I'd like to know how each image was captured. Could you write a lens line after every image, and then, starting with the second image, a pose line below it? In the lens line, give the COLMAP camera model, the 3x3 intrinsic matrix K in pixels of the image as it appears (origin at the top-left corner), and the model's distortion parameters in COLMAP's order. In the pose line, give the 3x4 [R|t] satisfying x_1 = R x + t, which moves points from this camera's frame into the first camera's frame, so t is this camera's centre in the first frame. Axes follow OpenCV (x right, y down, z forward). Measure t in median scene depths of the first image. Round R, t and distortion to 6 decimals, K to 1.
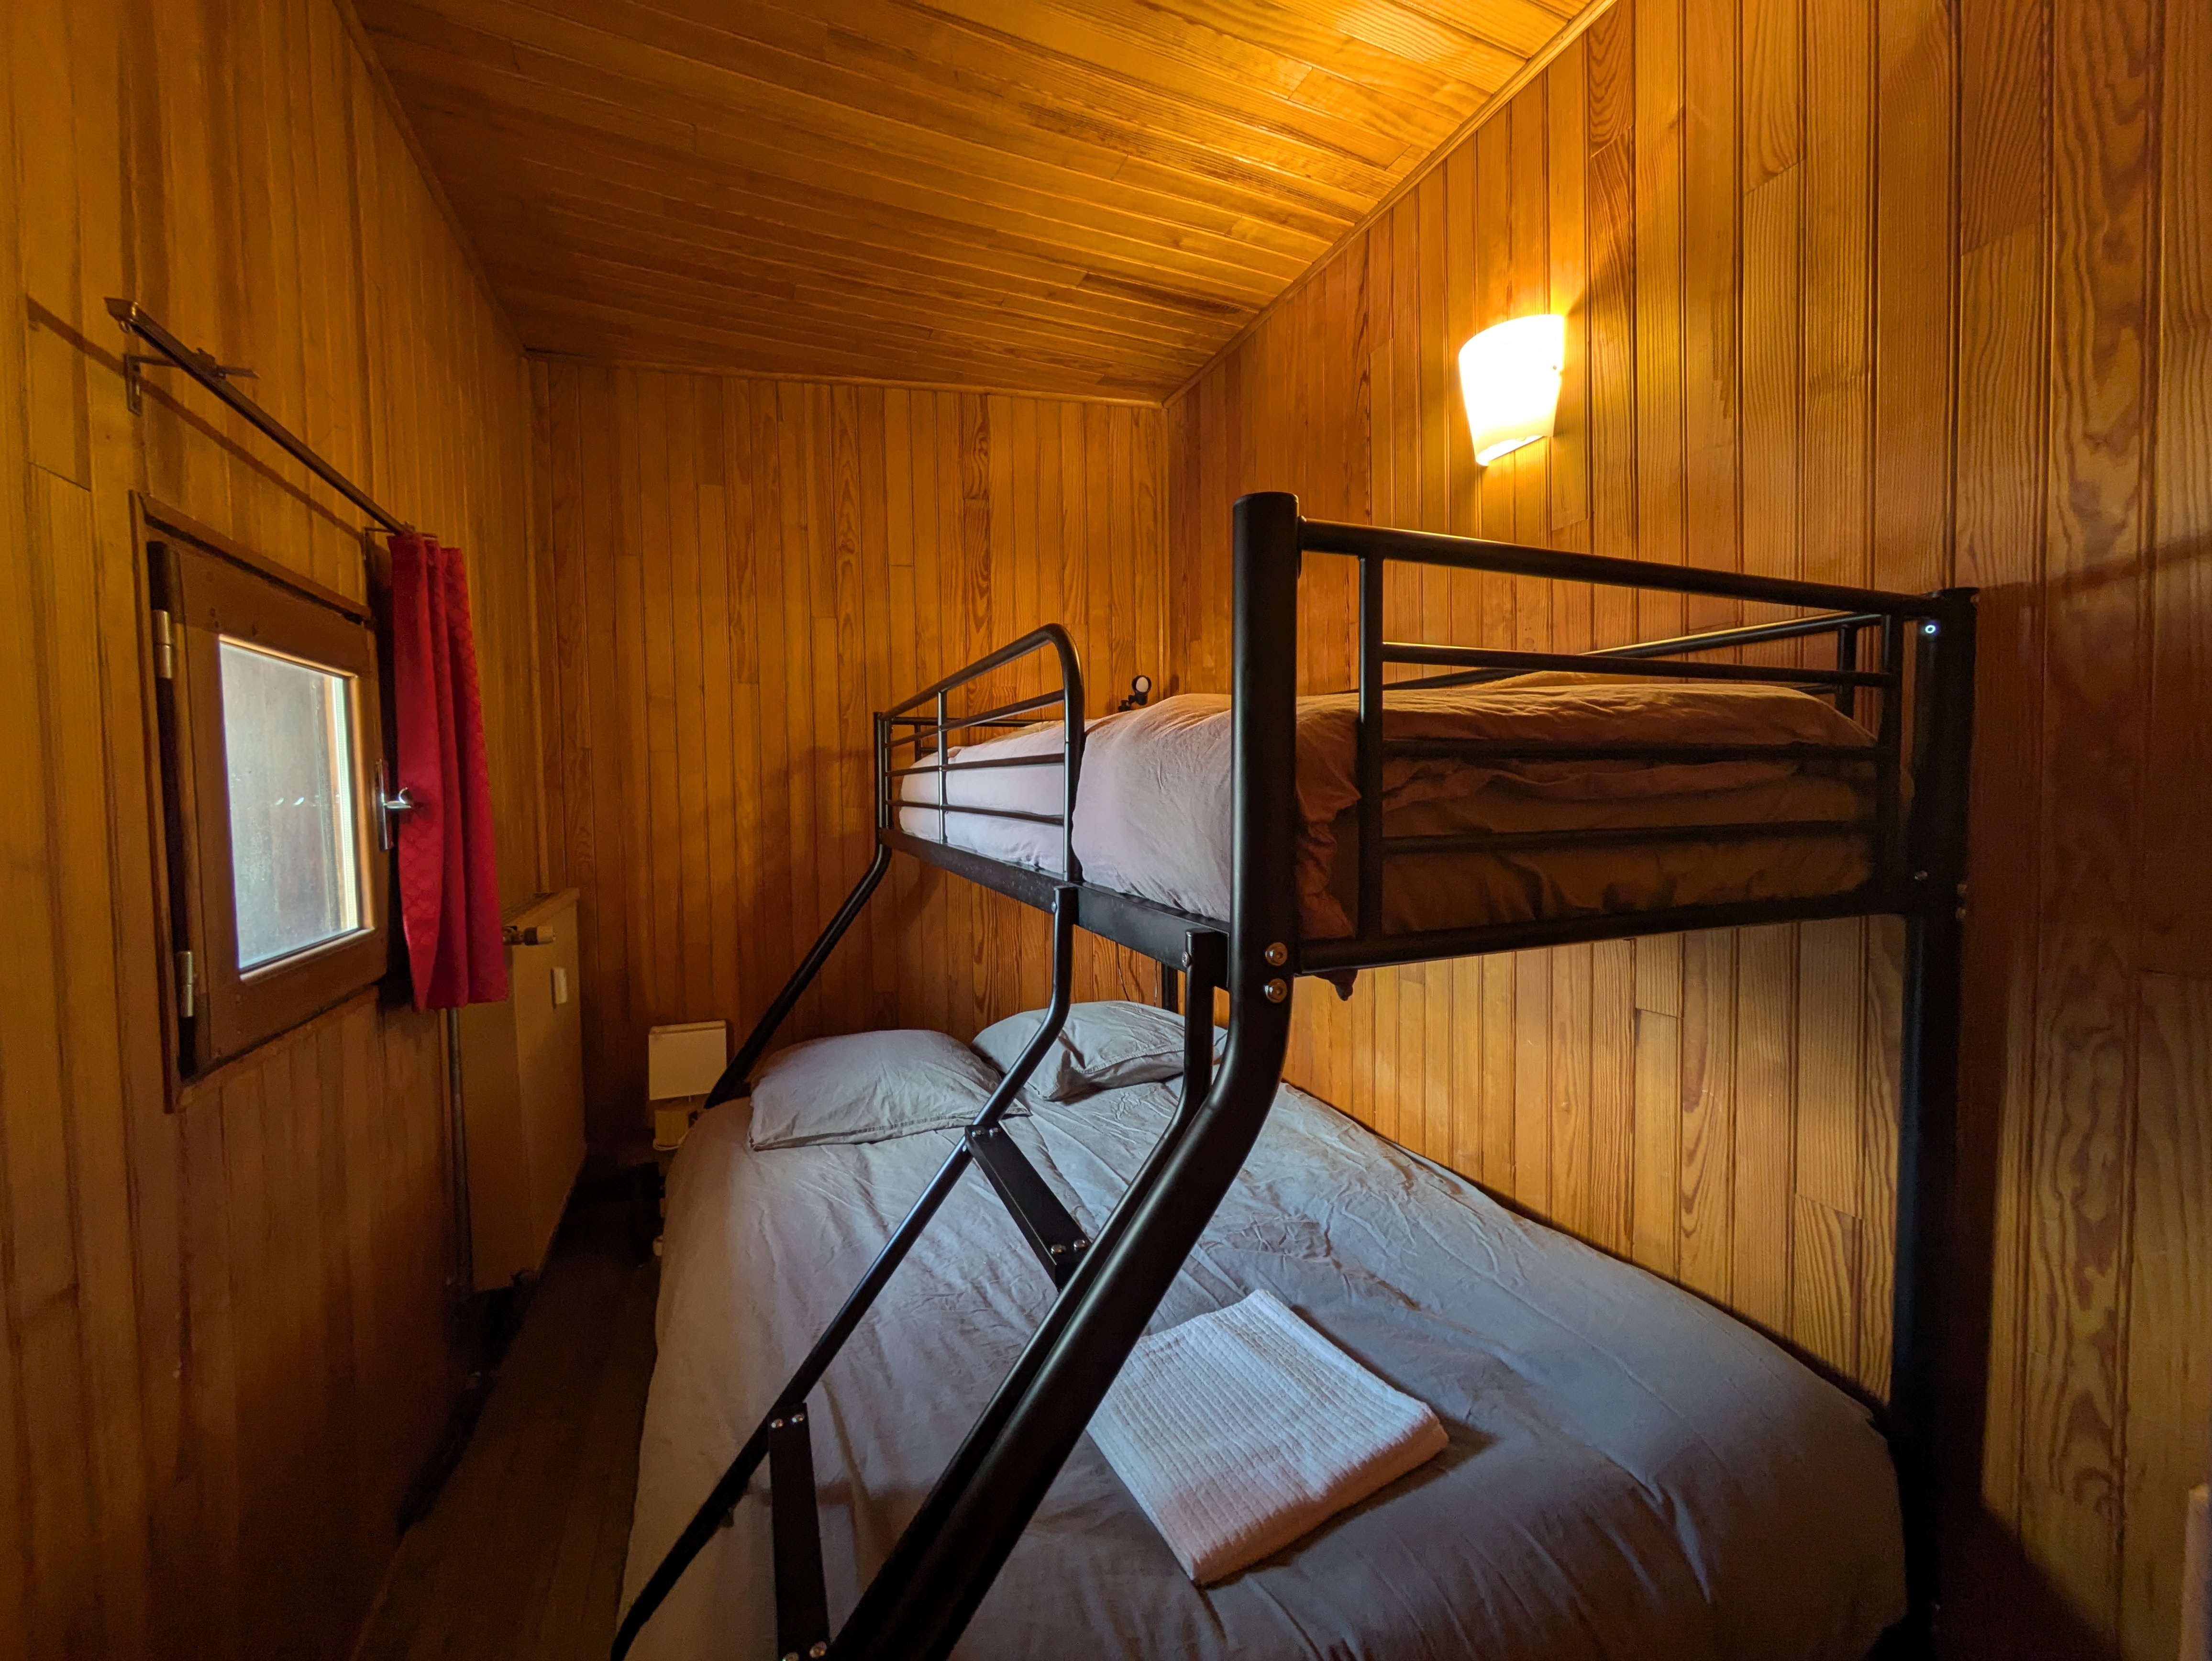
lens RADIAL K [[879.0, 0, 1107.9], [0, 879.0, 822.4], [0, 0, 1]] dist [-0.003750, 0.001606]
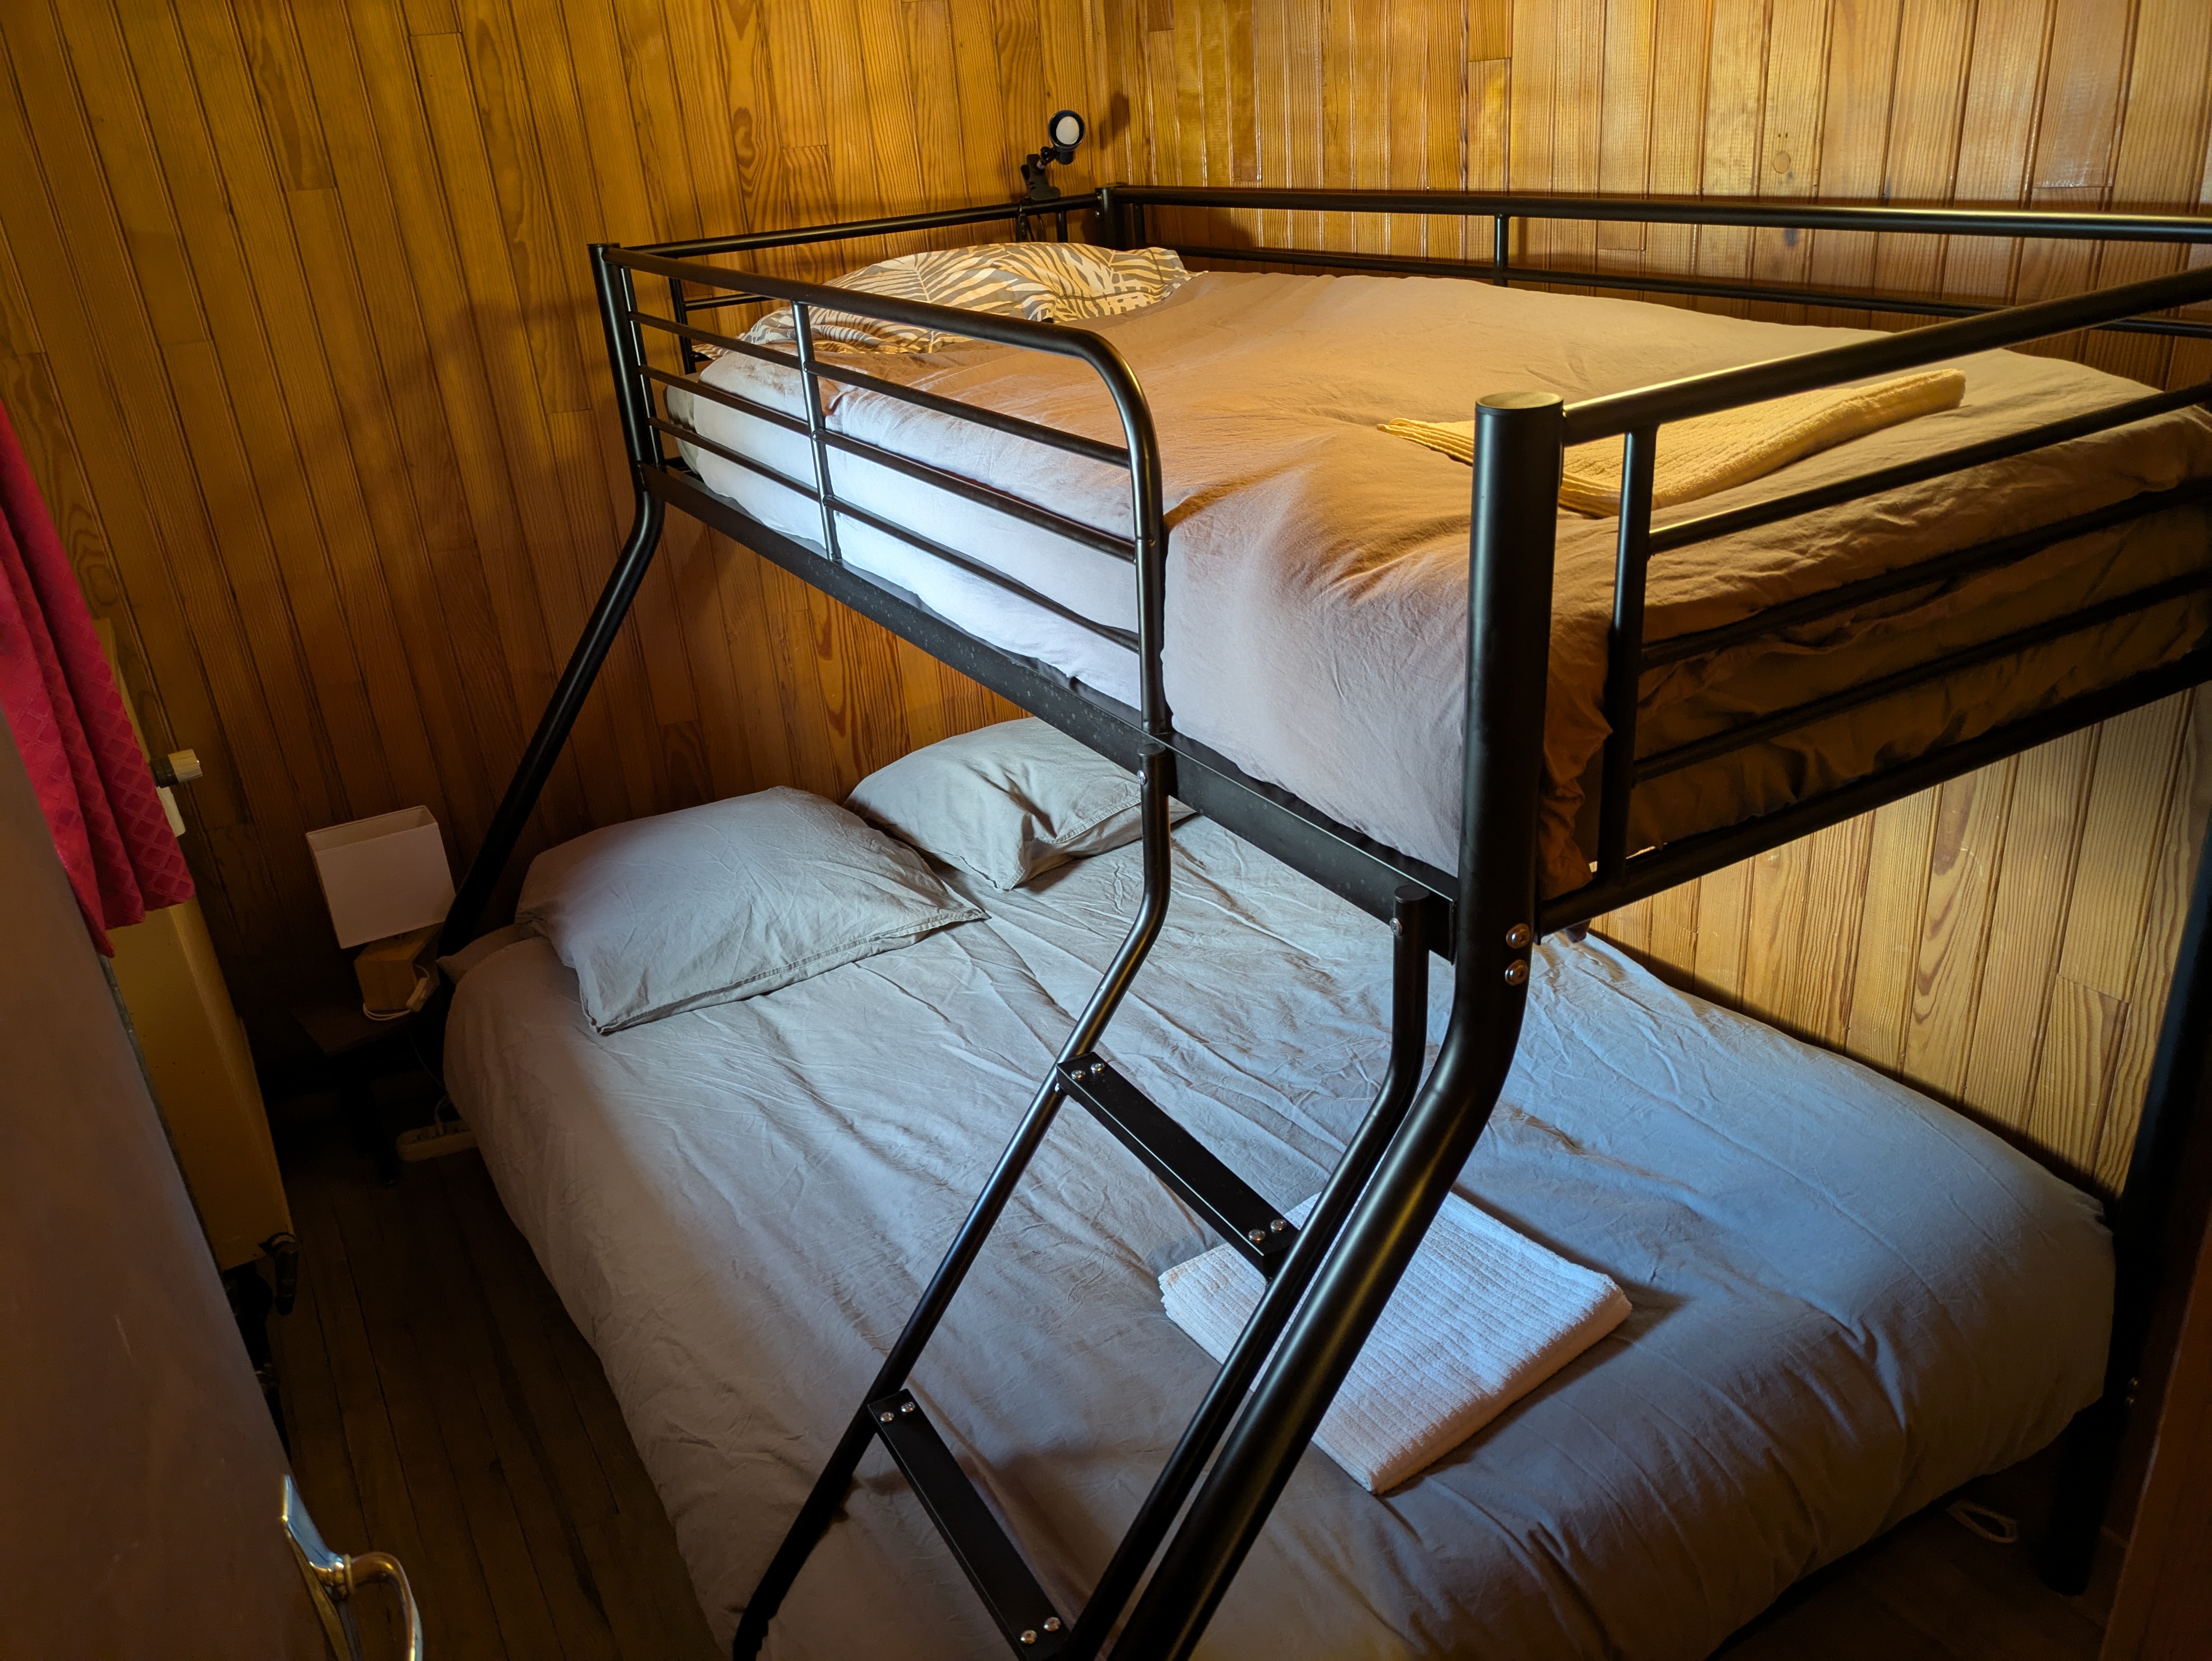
lens RADIAL K [[1675.0, 0, 1088.3], [0, 1675.0, 819.9], [0, 0, 1]] dist [0.049865, -0.050758]
pose [[0.989108, -0.111986, 0.095524, -0.207683], [0.068243, 0.923900, 0.376499, -0.339137], [-0.130417, -0.365880, 0.921479, -0.238671]]
